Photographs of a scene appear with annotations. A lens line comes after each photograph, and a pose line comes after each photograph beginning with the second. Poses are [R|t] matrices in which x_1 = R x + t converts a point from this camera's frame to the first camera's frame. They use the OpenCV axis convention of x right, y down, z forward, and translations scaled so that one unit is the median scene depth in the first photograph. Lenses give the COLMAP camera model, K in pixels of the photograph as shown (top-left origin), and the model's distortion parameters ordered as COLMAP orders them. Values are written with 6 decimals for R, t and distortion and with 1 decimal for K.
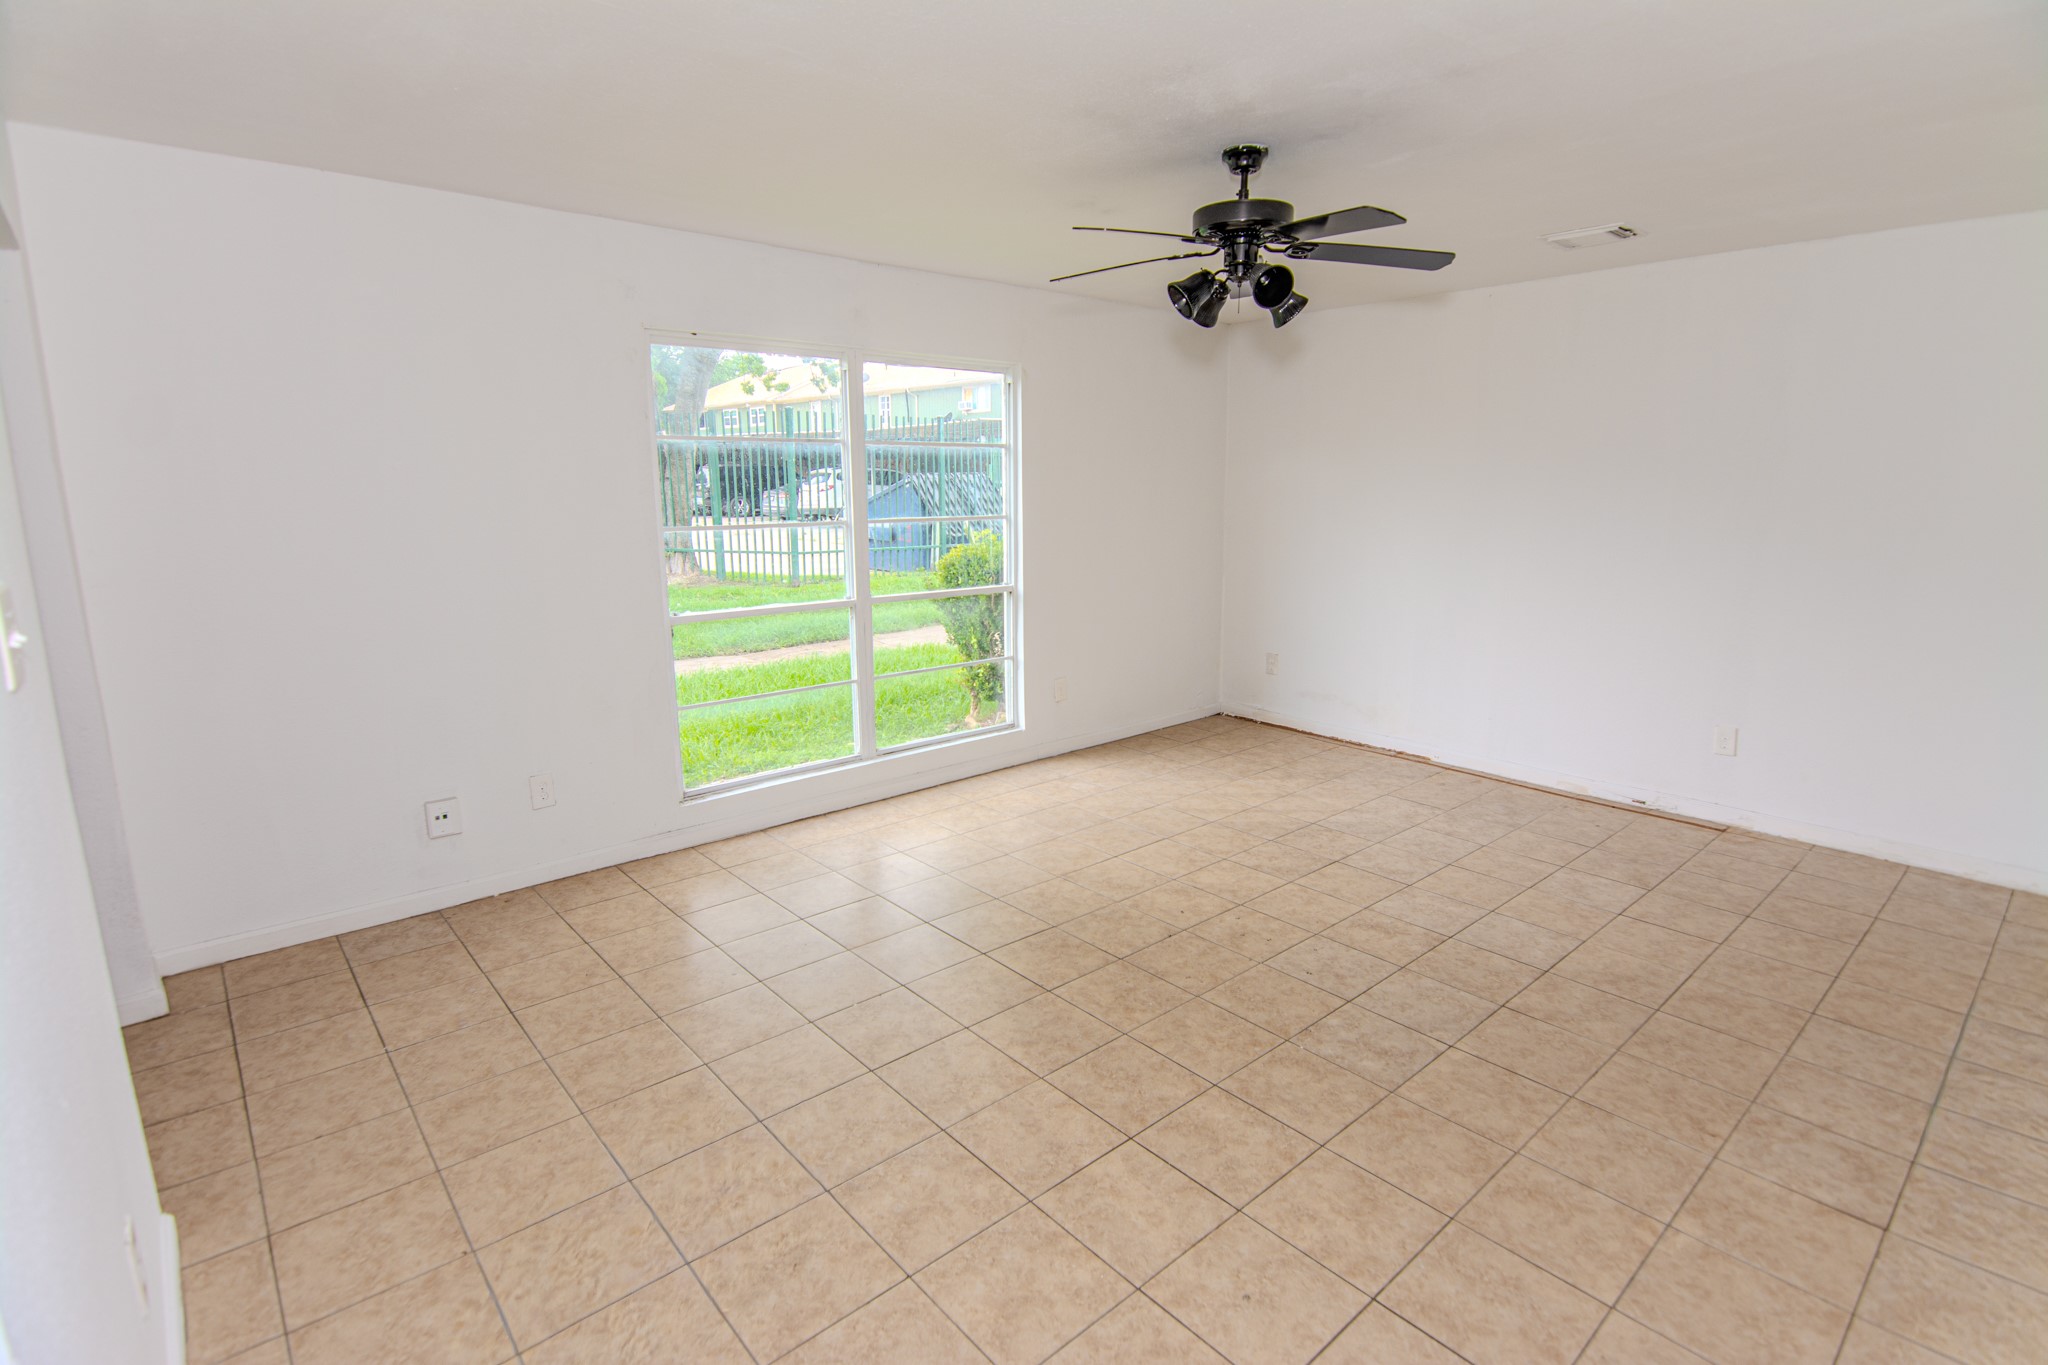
lens RADIAL K [[995.1, 0, 1030.6], [0, 995.1, 681.8], [0, 0, 1]] dist [-0.016885, -0.002140]
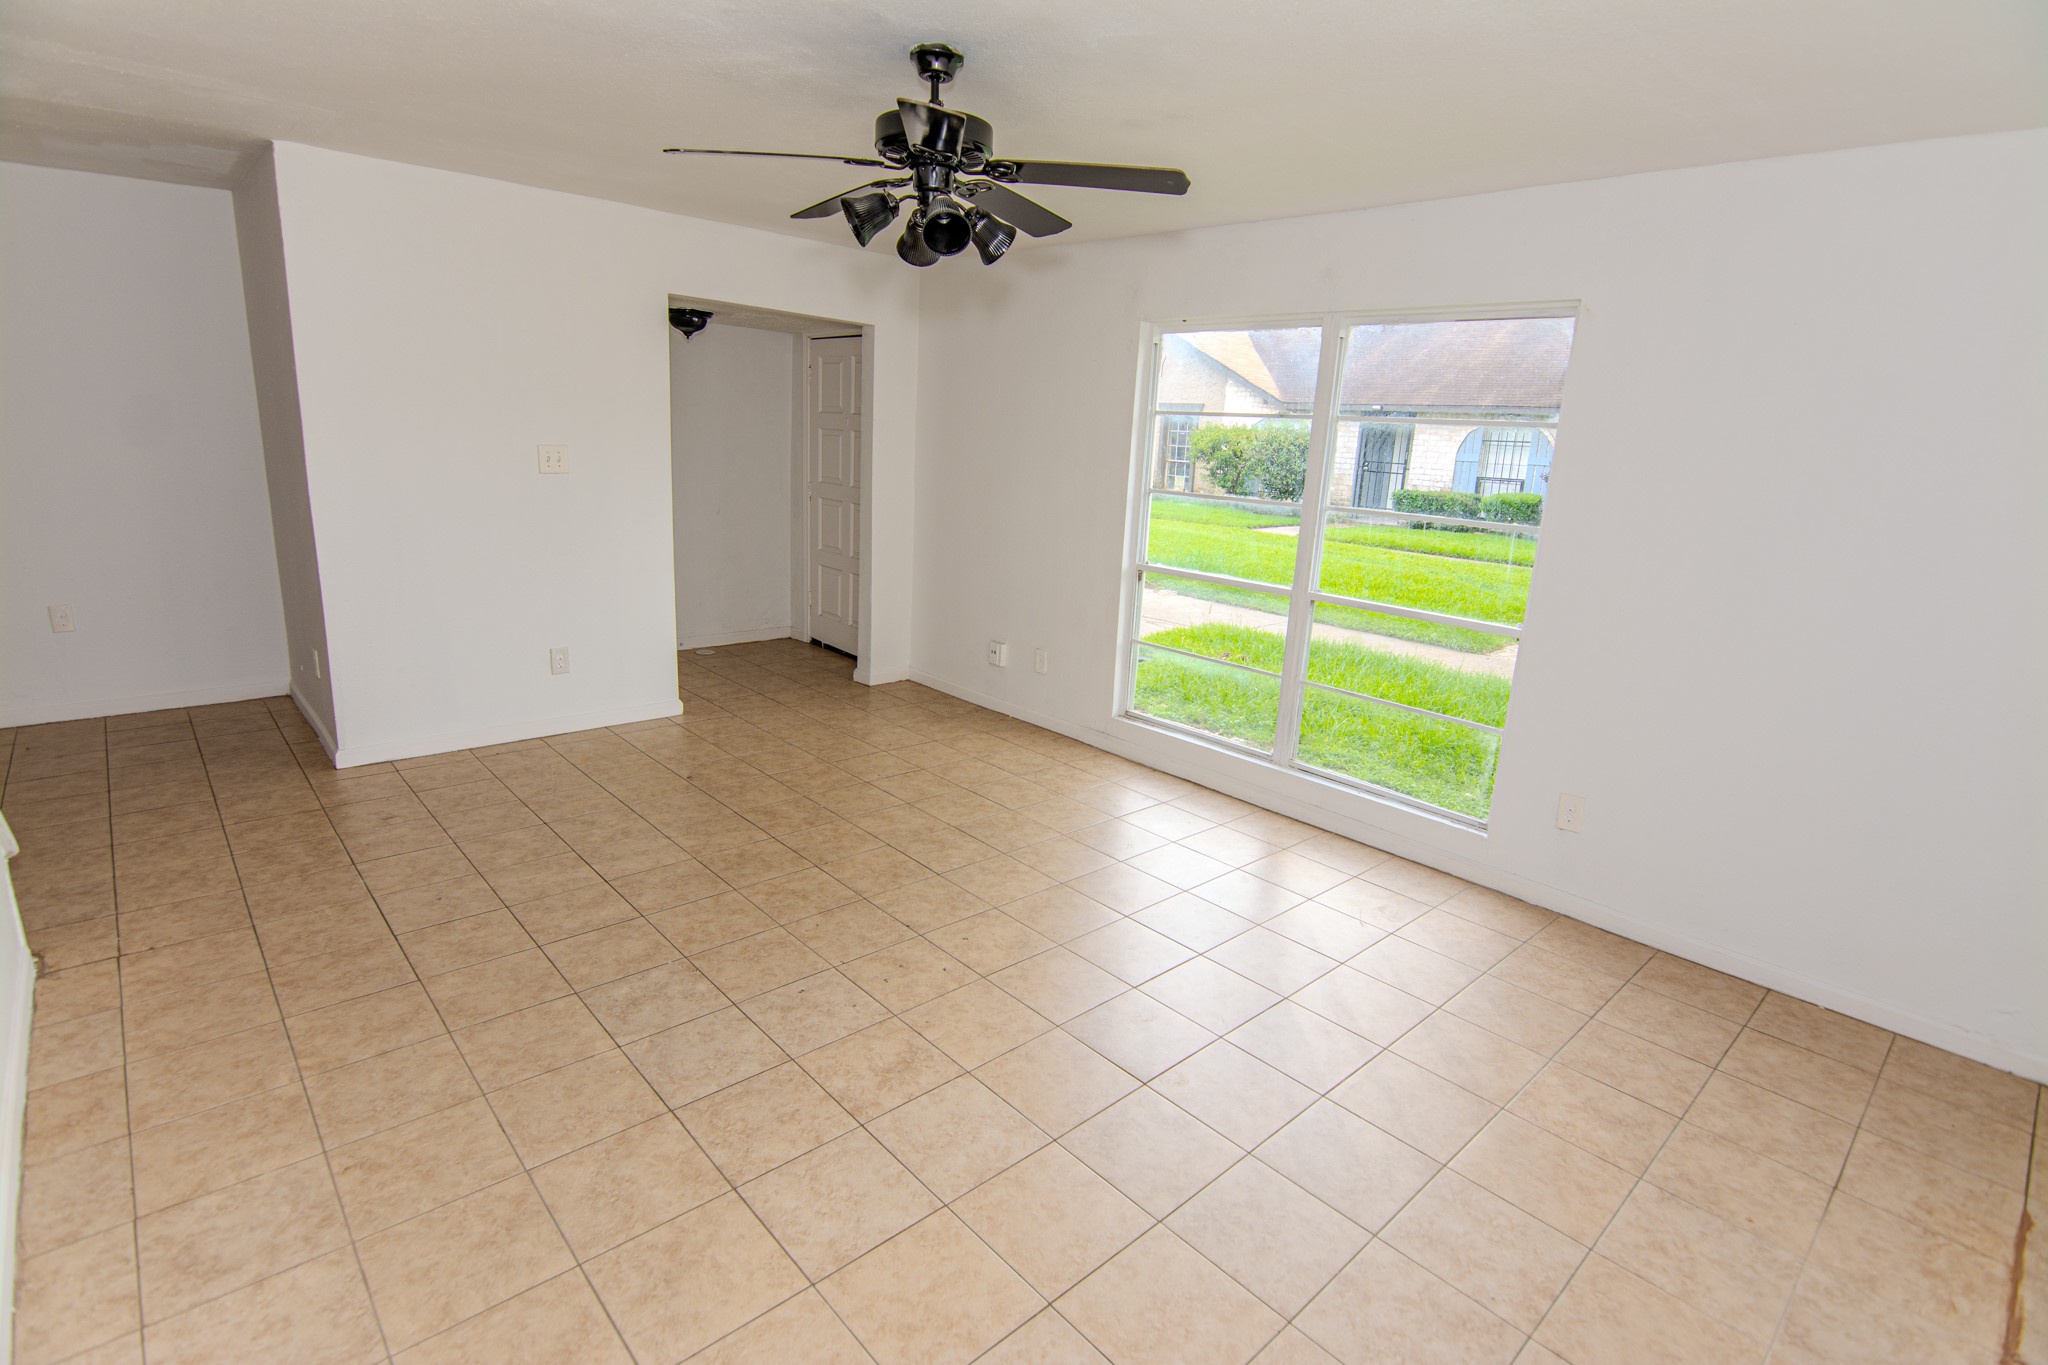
lens RADIAL K [[995.1, 0, 1031.2], [0, 995.1, 682.0], [0, 0, 1]] dist [-0.016885, -0.002140]
pose [[0.025977, 0.249690, -0.967977, 0.873867], [-0.255098, 0.937902, 0.235086, -0.188514], [0.966566, 0.240822, 0.088059, 0.846998]]
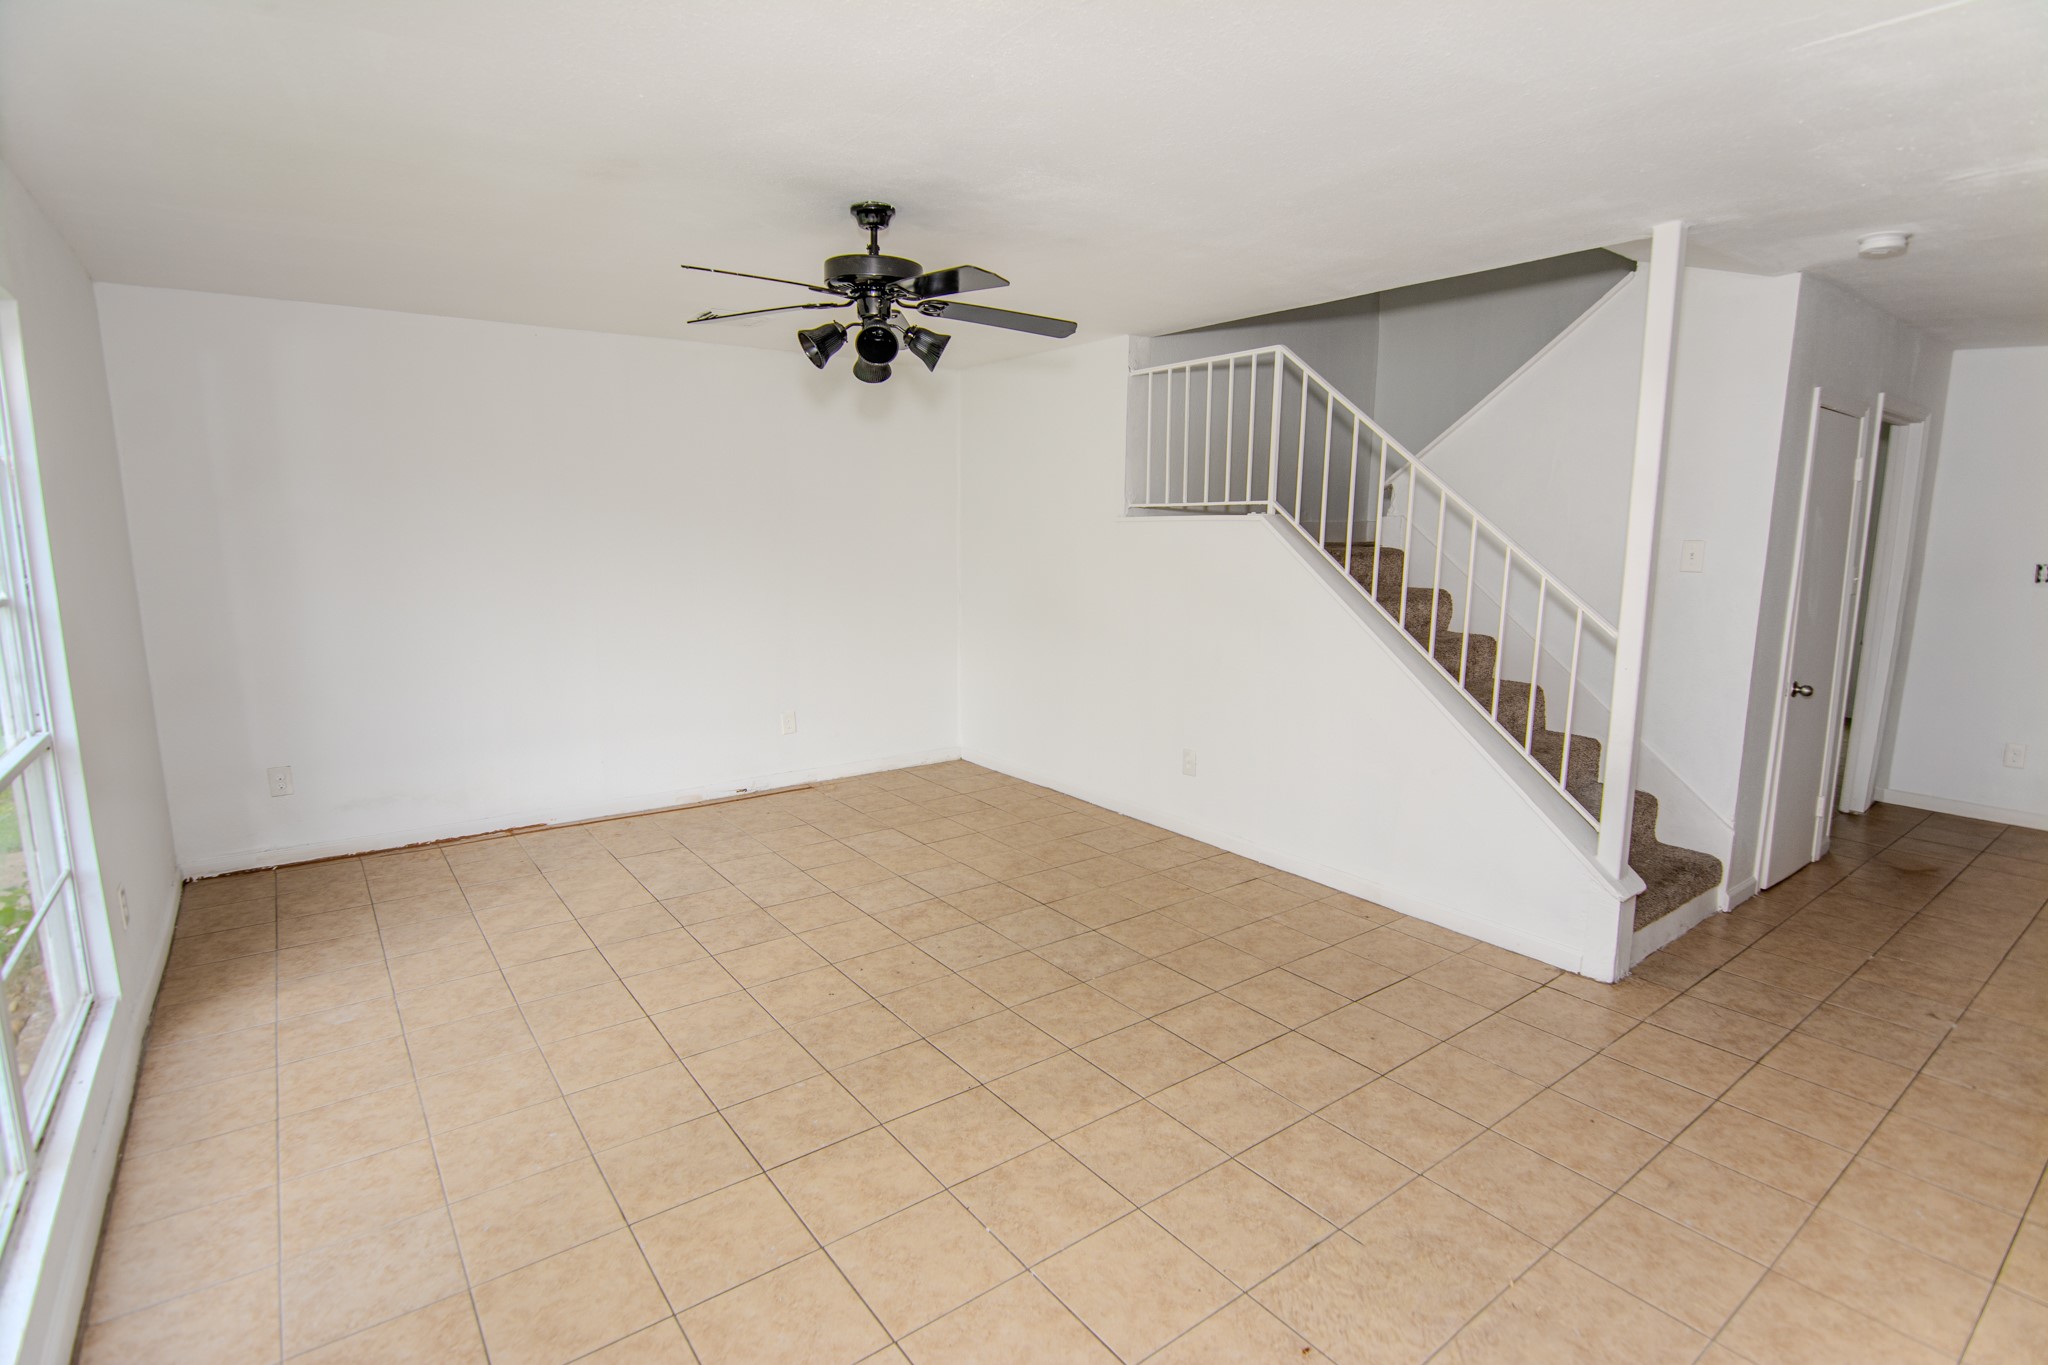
lens RADIAL K [[995.1, 0, 1026.2], [0, 995.1, 678.7], [0, 0, 1]] dist [-0.016885, -0.002140]
pose [[0.075464, -0.154007, 0.985184, -0.637929], [0.194541, 0.971289, 0.136933, -0.131525], [-0.977987, 0.181325, 0.103258, 0.619500]]
